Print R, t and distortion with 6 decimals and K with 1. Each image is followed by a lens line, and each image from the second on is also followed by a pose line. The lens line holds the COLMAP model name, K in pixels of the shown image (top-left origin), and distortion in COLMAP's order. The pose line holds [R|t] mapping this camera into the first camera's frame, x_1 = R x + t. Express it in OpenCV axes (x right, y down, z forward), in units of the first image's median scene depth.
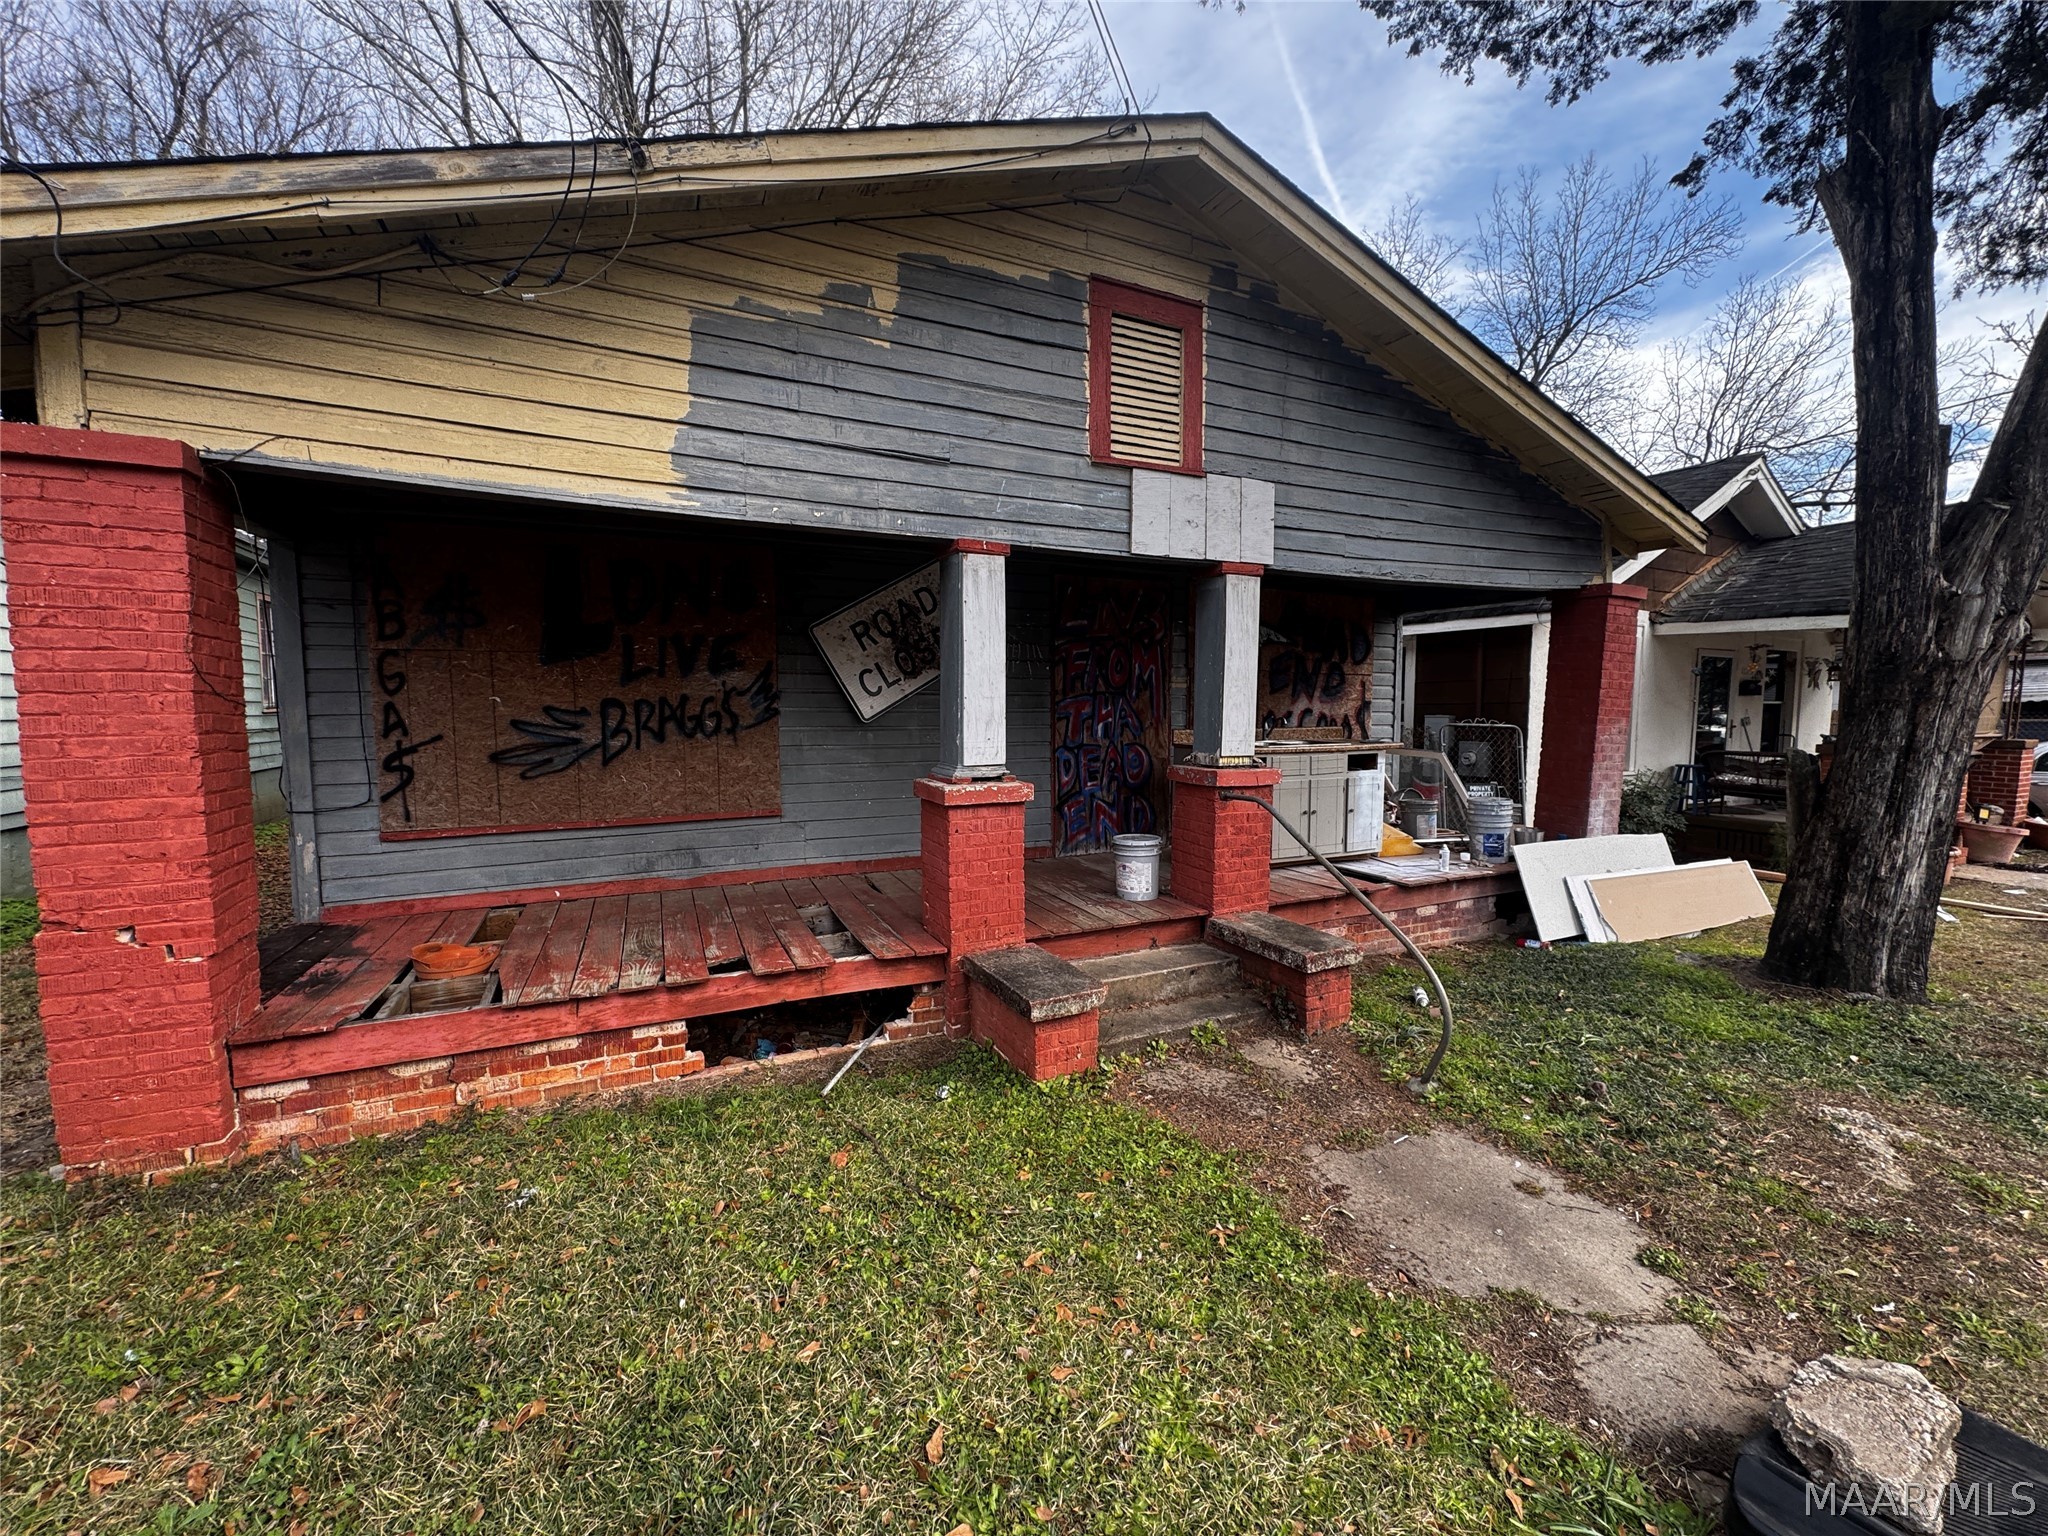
lens RADIAL K [[804.8, 0, 1008.8], [0, 804.8, 750.2], [0, 0, 1]] dist [-0.003072, 0.000308]
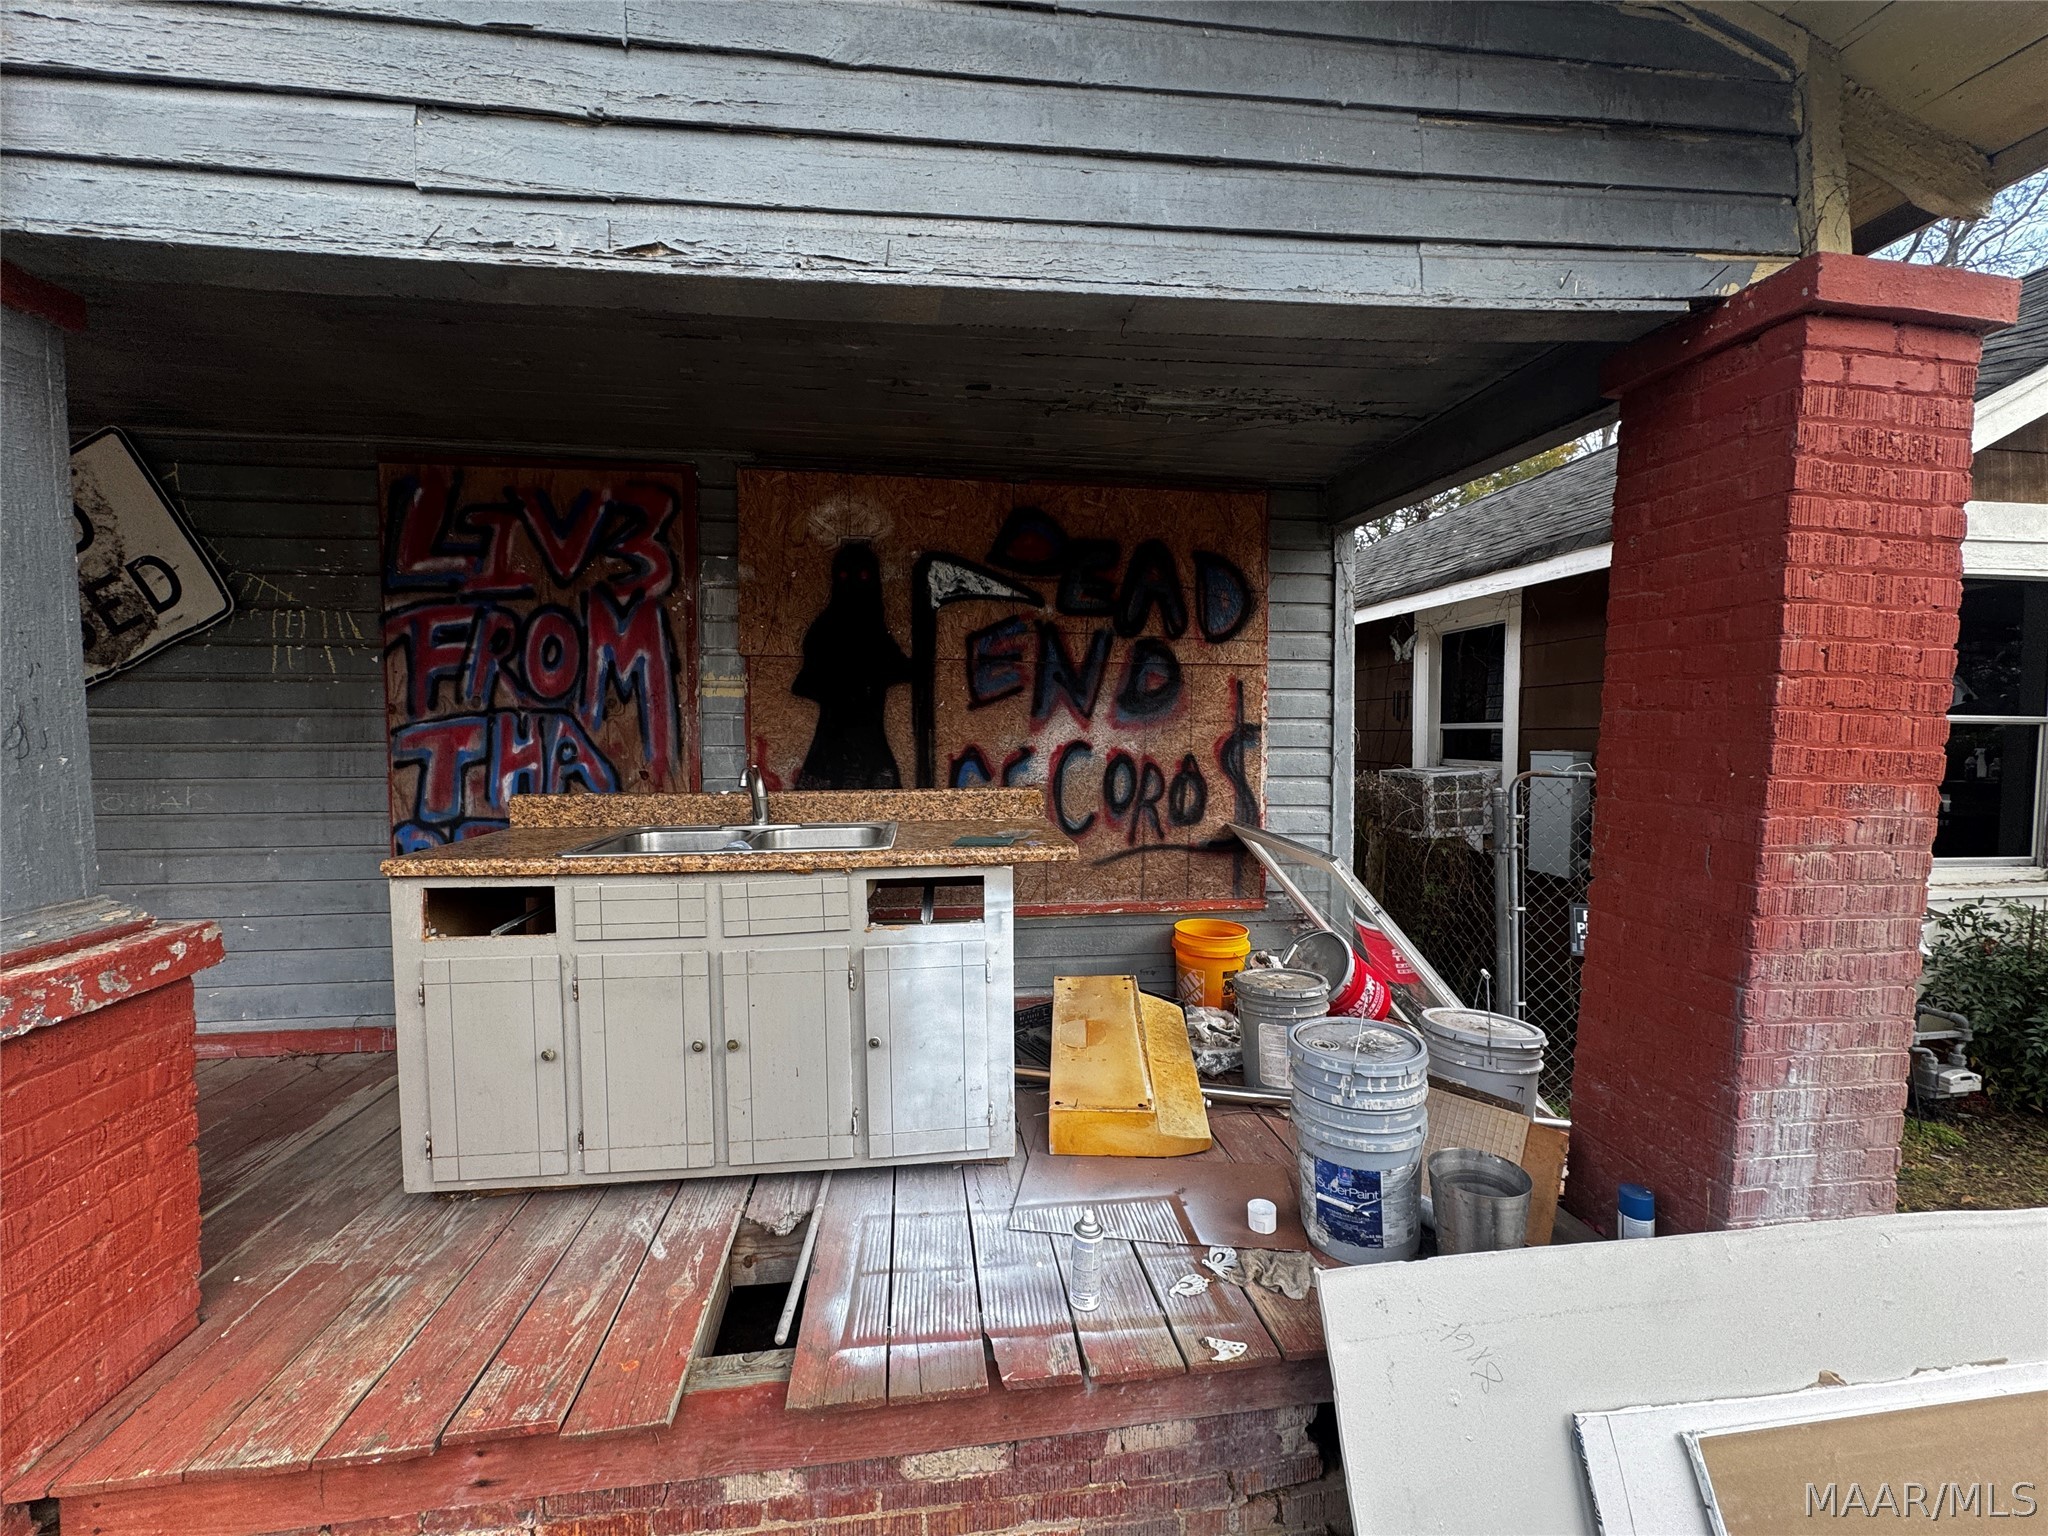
lens RADIAL K [[804.8, 0, 1018.4], [0, 804.8, 758.1], [0, 0, 1]] dist [-0.003072, 0.000308]
pose [[0.954771, 0.007589, -0.297246, 0.661348], [-0.014037, 0.999710, -0.019563, -0.045909], [0.297011, 0.022850, 0.954601, 0.775485]]
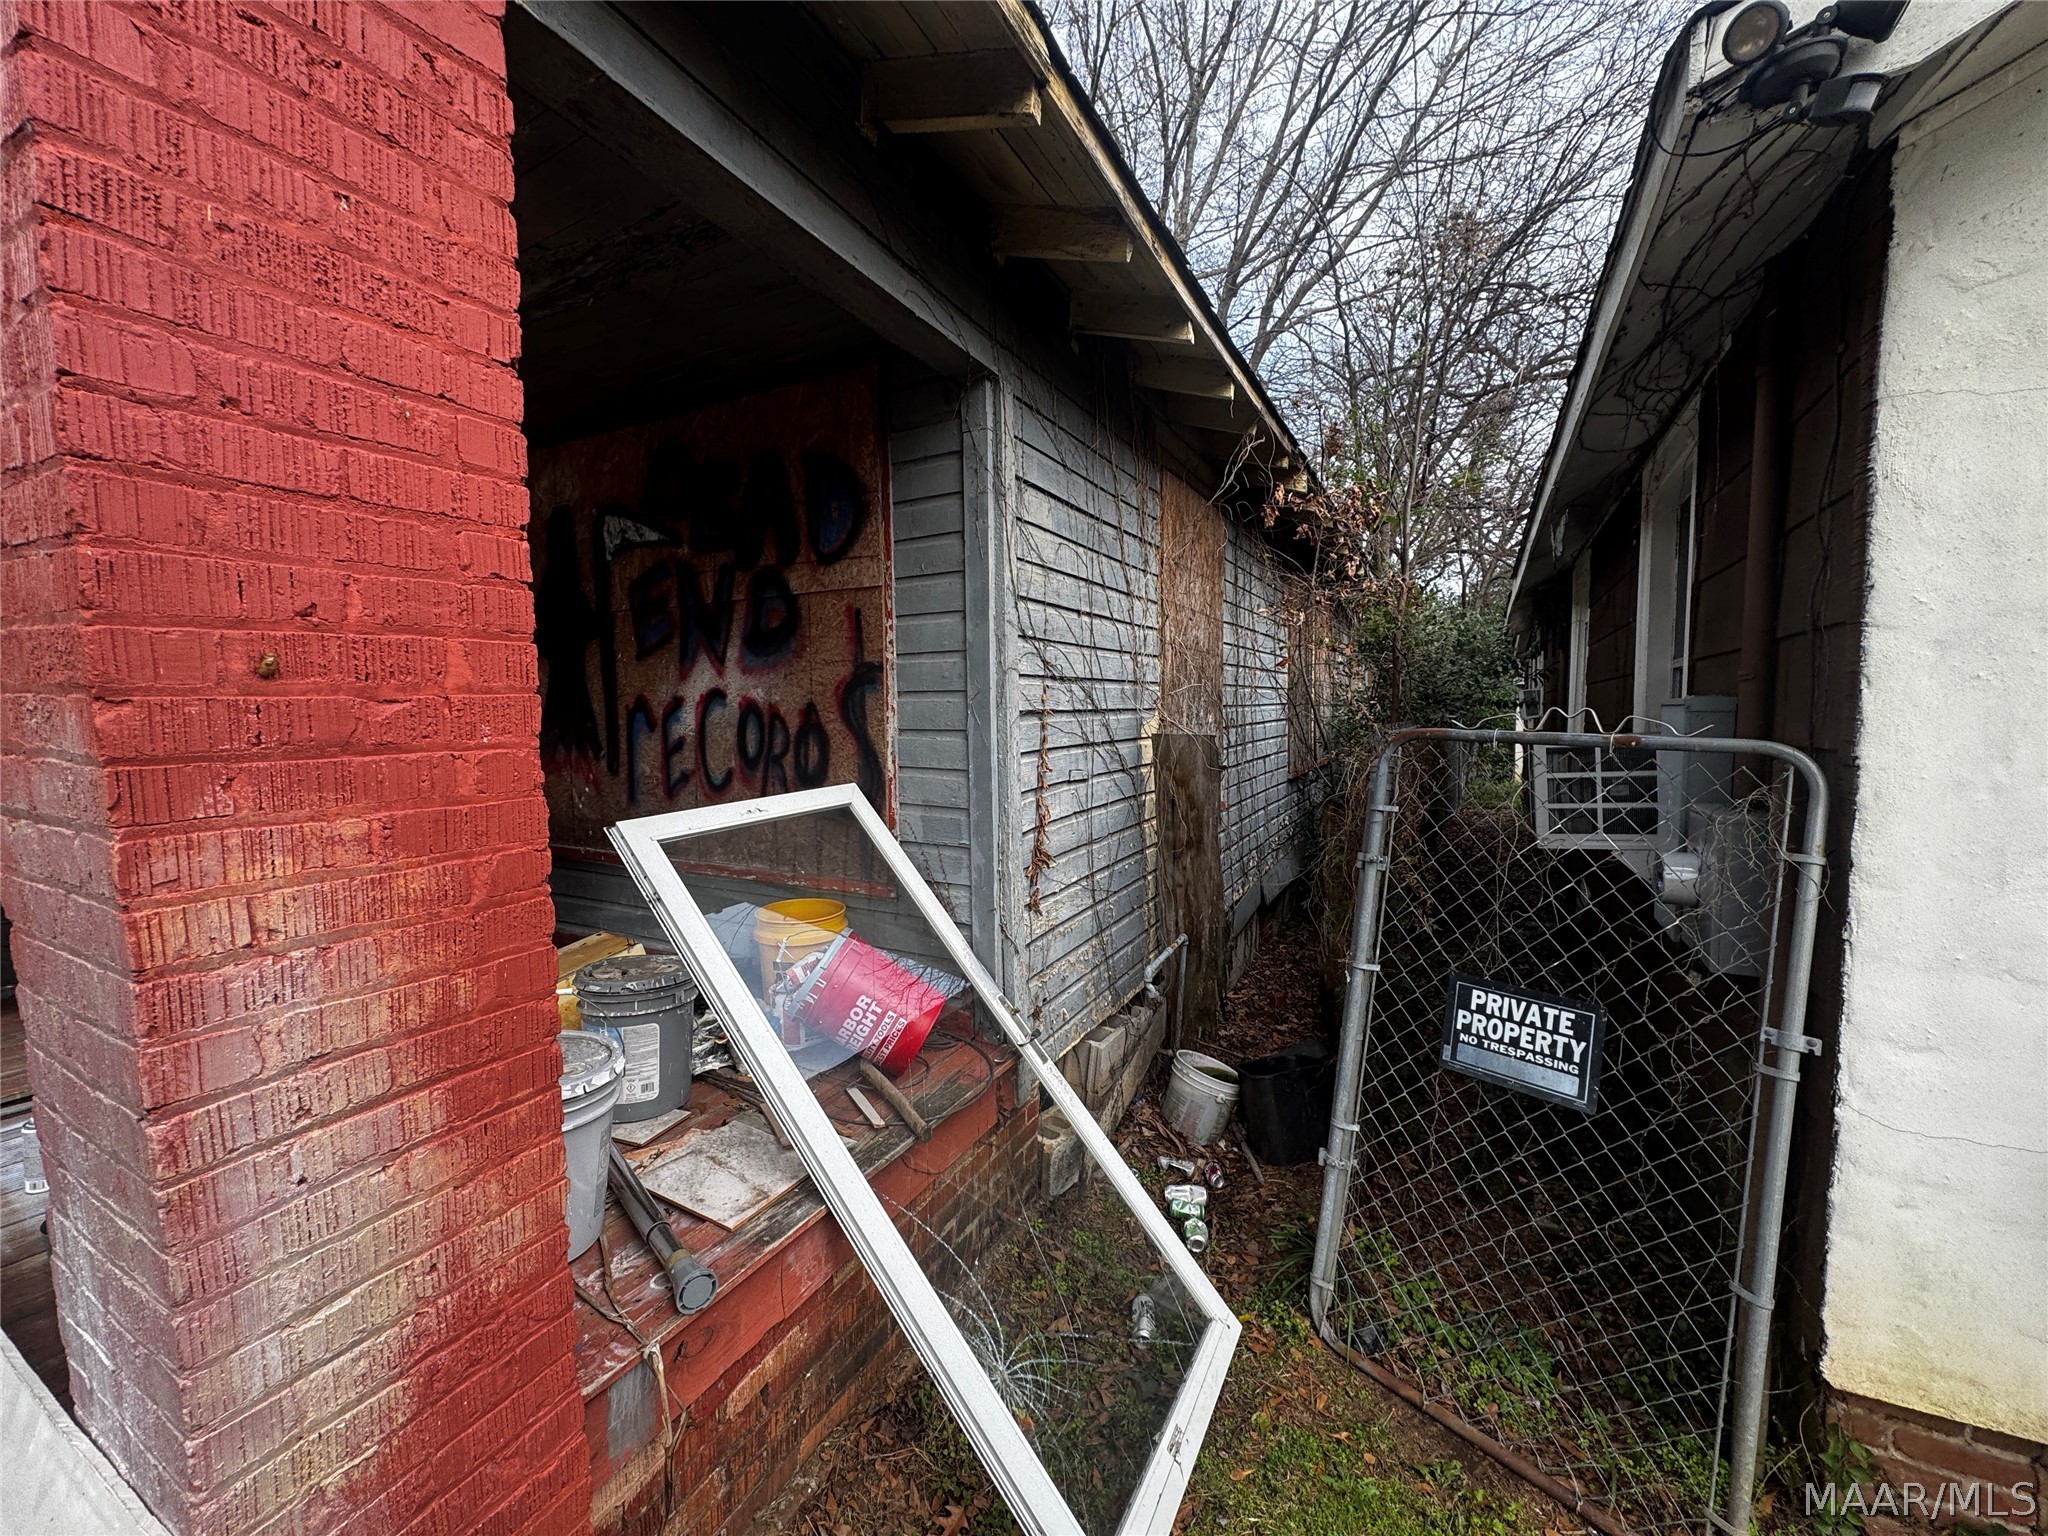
lens RADIAL K [[804.8, 0, 1024.1], [0, 804.8, 763.8], [0, 0, 1]] dist [-0.003072, 0.000308]
pose [[0.597632, 0.046053, -0.800447, 1.120545], [-0.029846, 0.998935, 0.035190, -0.045551], [0.801215, 0.002860, 0.598370, 1.223530]]
